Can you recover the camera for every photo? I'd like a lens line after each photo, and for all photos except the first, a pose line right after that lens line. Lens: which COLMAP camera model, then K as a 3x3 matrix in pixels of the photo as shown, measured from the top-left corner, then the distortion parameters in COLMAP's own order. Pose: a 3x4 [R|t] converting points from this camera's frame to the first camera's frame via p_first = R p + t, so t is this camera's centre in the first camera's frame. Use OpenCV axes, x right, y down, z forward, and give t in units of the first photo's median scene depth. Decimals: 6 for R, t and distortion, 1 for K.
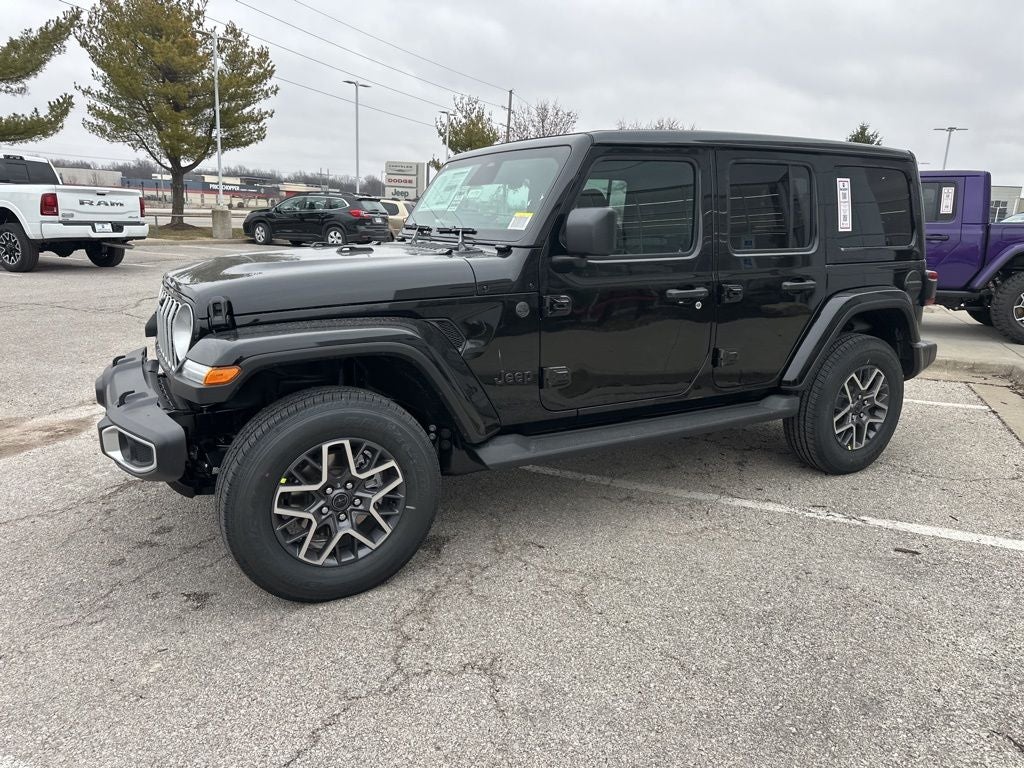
lens RADIAL K [[716.7, 0, 510.6], [0, 716.7, 384.7], [0, 0, 1]] dist [0.043156, -0.048412]
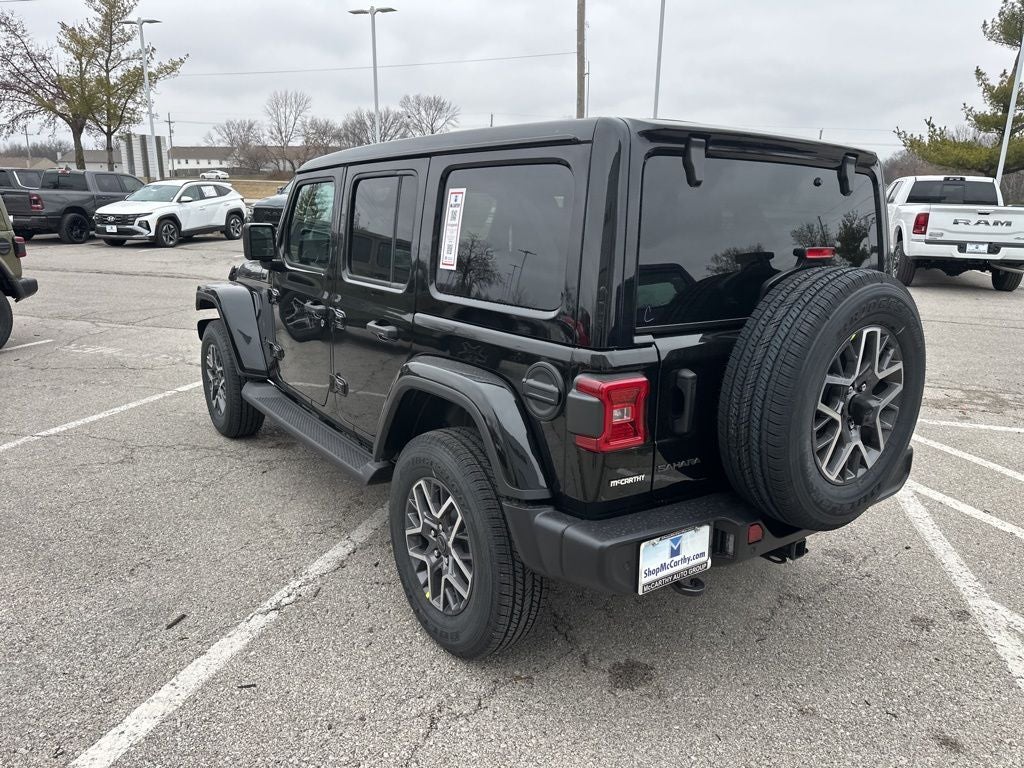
lens RADIAL K [[720.8, 0, 510.2], [0, 720.8, 383.5], [0, 0, 1]] dist [0.038037, -0.039369]
pose [[0.103507, 0.220048, -0.969982, 1.144950], [-0.247509, 0.950241, 0.189158, -0.254924], [0.963341, 0.220500, 0.152820, 0.990959]]
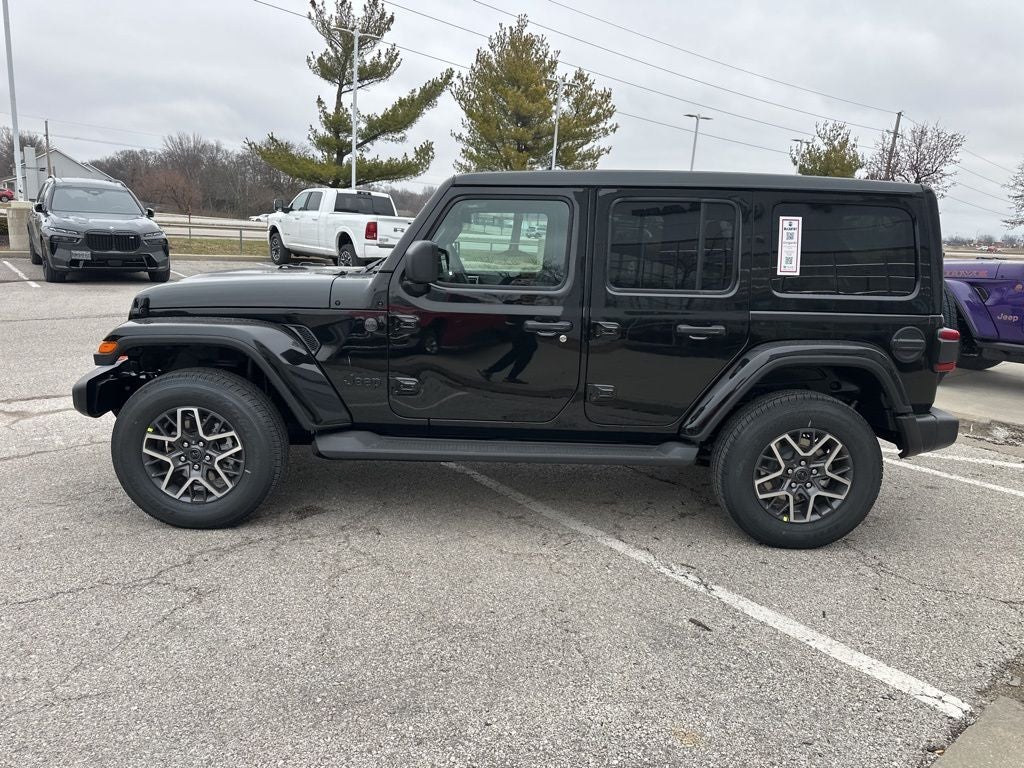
lens RADIAL K [[715.0, 0, 511.3], [0, 715.0, 395.5], [0, 0, 1]] dist [0.040921, -0.051742]
pose [[0.876643, 0.125251, -0.464553, 0.603016], [-0.136817, 0.990556, 0.008887, -0.025817], [0.461279, 0.055768, 0.885501, 0.060487]]
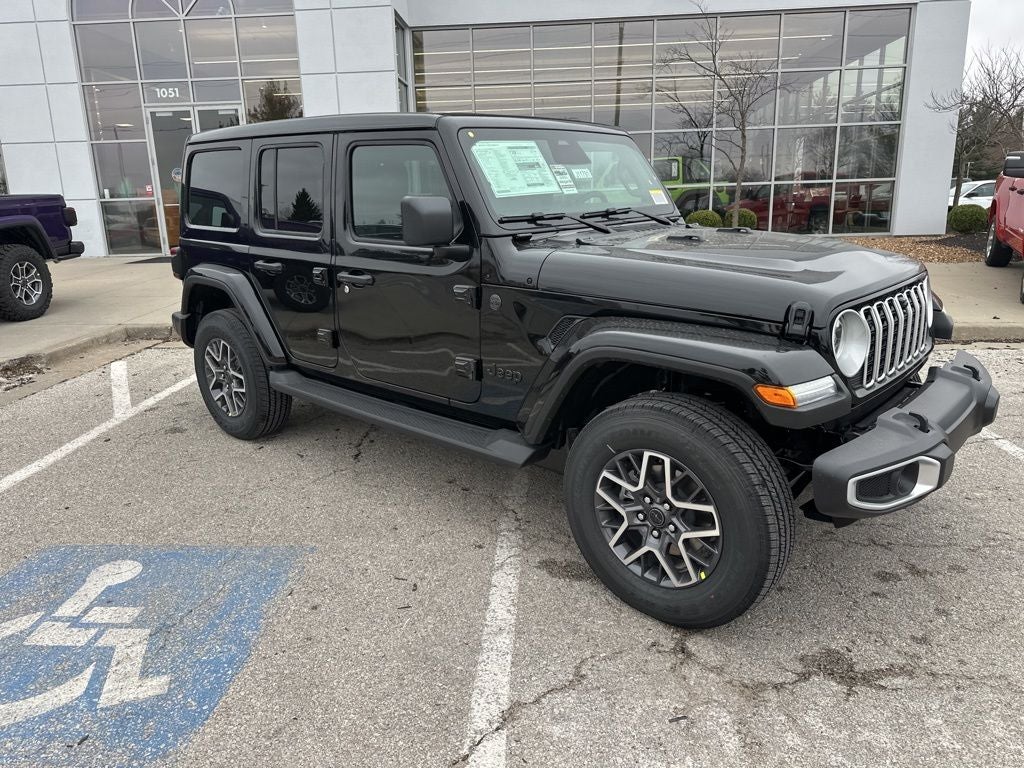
lens RADIAL K [[708.7, 0, 509.0], [0, 708.7, 388.7], [0, 0, 1]] dist [0.039947, -0.043342]
pose [[-0.309152, -0.273231, 0.910917, -0.891258], [0.230627, 0.907708, 0.350539, -0.336177], [-0.922625, 0.318452, -0.217605, 1.292757]]
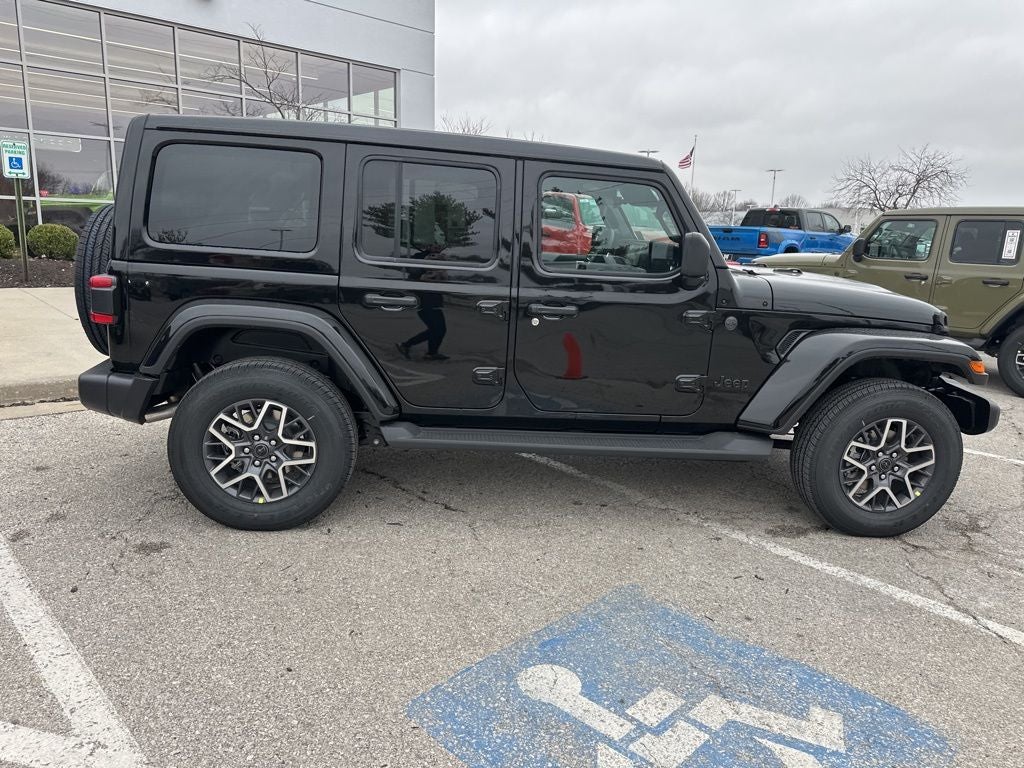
lens RADIAL K [[708.7, 0, 509.0], [0, 708.7, 388.7], [0, 0, 1]] dist [0.039947, -0.043342]
pose [[-0.905767, -0.162438, 0.391408, -0.295588], [0.026720, 0.899891, 0.435296, -0.480070], [-0.422933, 0.404735, -0.810751, 1.975964]]
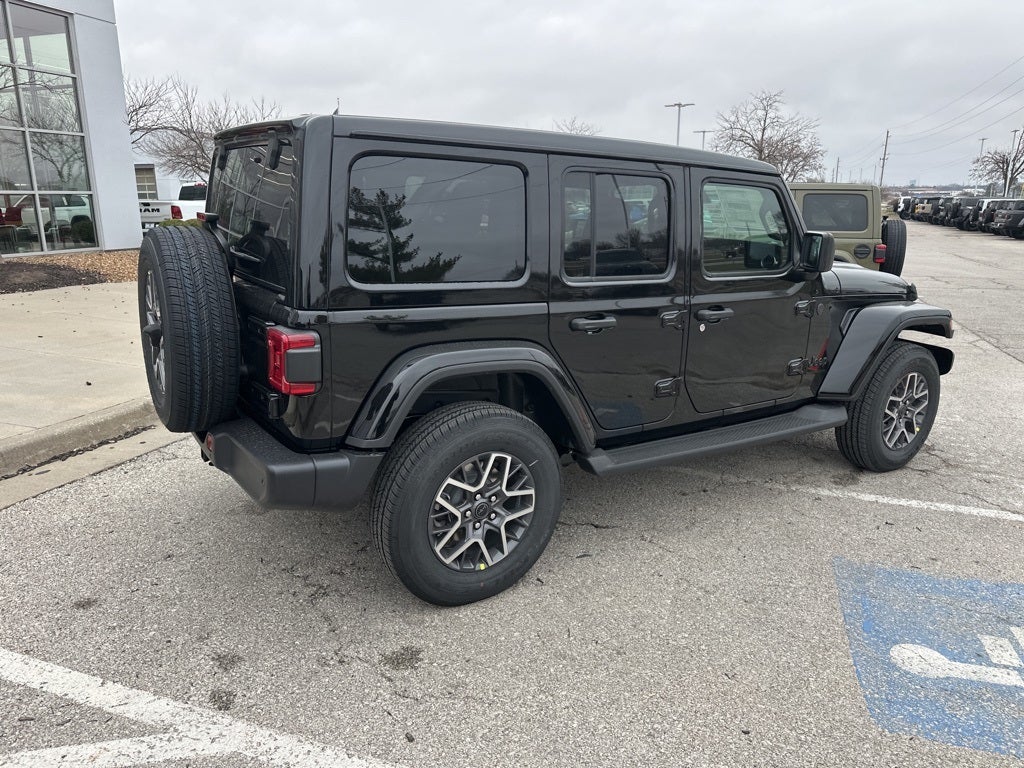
lens RADIAL K [[706.0, 0, 493.4], [0, 706.0, 390.0], [0, 0, 1]] dist [0.118348, -0.169335]
pose [[-0.997797, -0.032490, -0.057840, 0.319638], [-0.055997, 0.879976, 0.471705, -0.509478], [0.035572, 0.473905, -0.879857, 2.030616]]
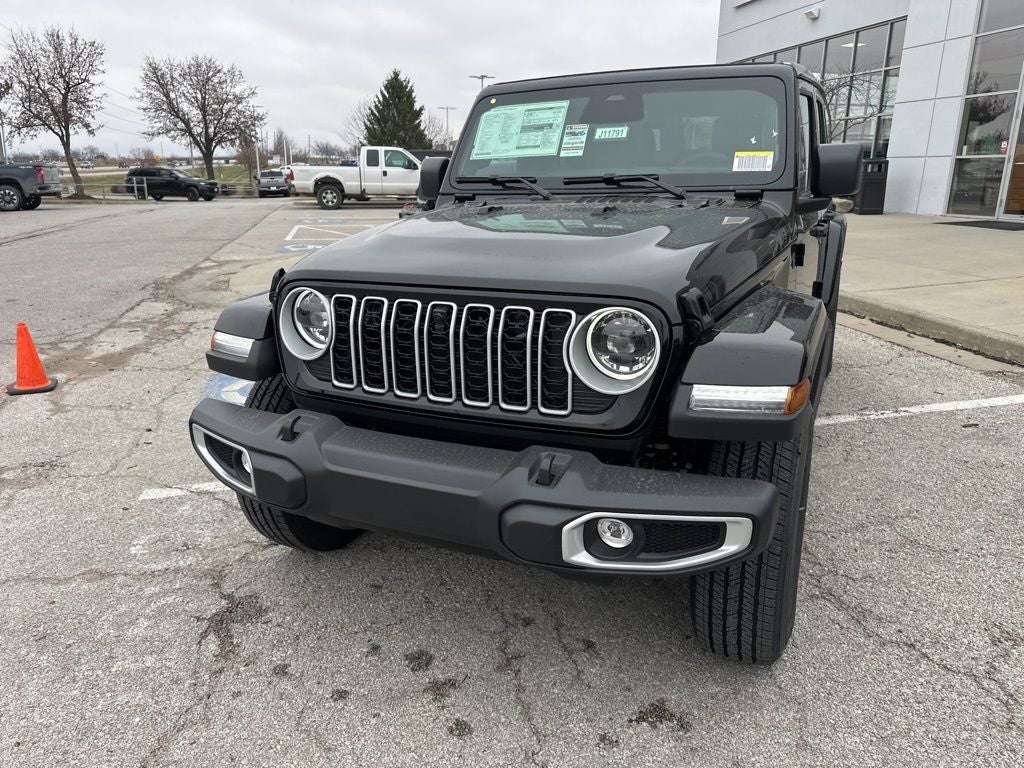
lens RADIAL K [[719.4, 0, 512.6], [0, 719.4, 379.0], [0, 0, 1]] dist [0.032972, -0.039298]
pose [[0.814282, -0.199350, 0.545165, -0.612110], [0.165141, 0.979928, 0.111666, -0.092814], [-0.556483, -0.000899, 0.830858, 0.344057]]
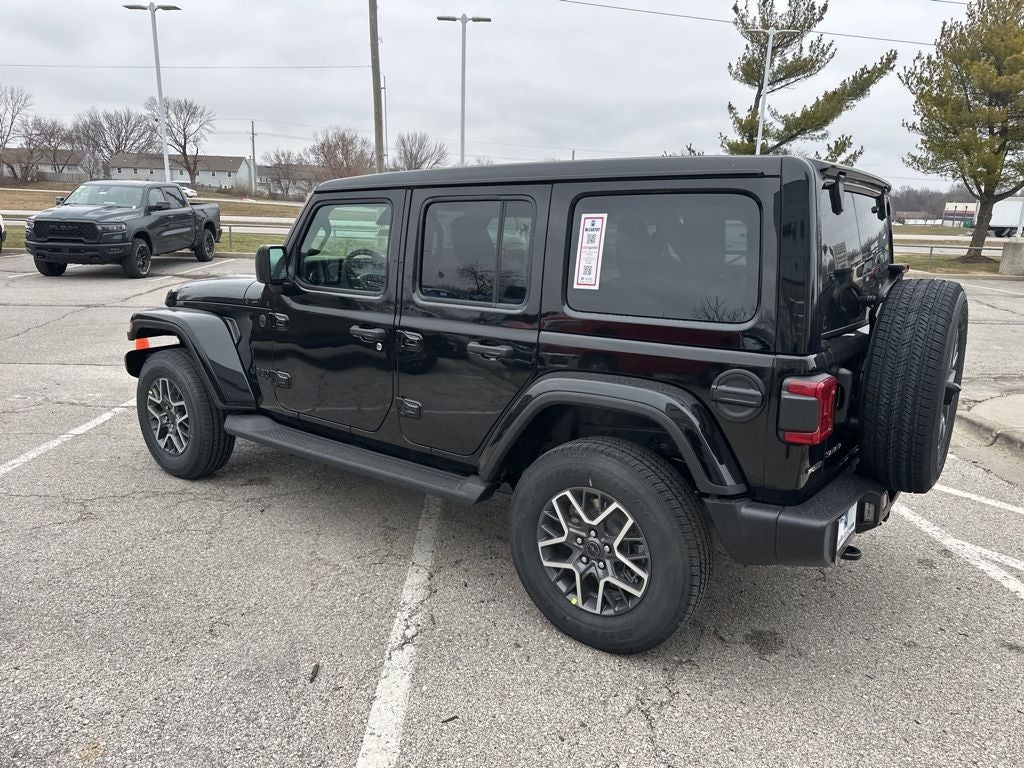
lens RADIAL K [[718.1, 0, 511.3], [0, 718.1, 379.7], [0, 0, 1]] dist [0.047430, -0.052337]
pose [[0.404222, 0.183810, -0.896001, 1.086998], [-0.224753, 0.969526, 0.097498, -0.180963], [0.886617, 0.161968, 0.433216, 0.657957]]
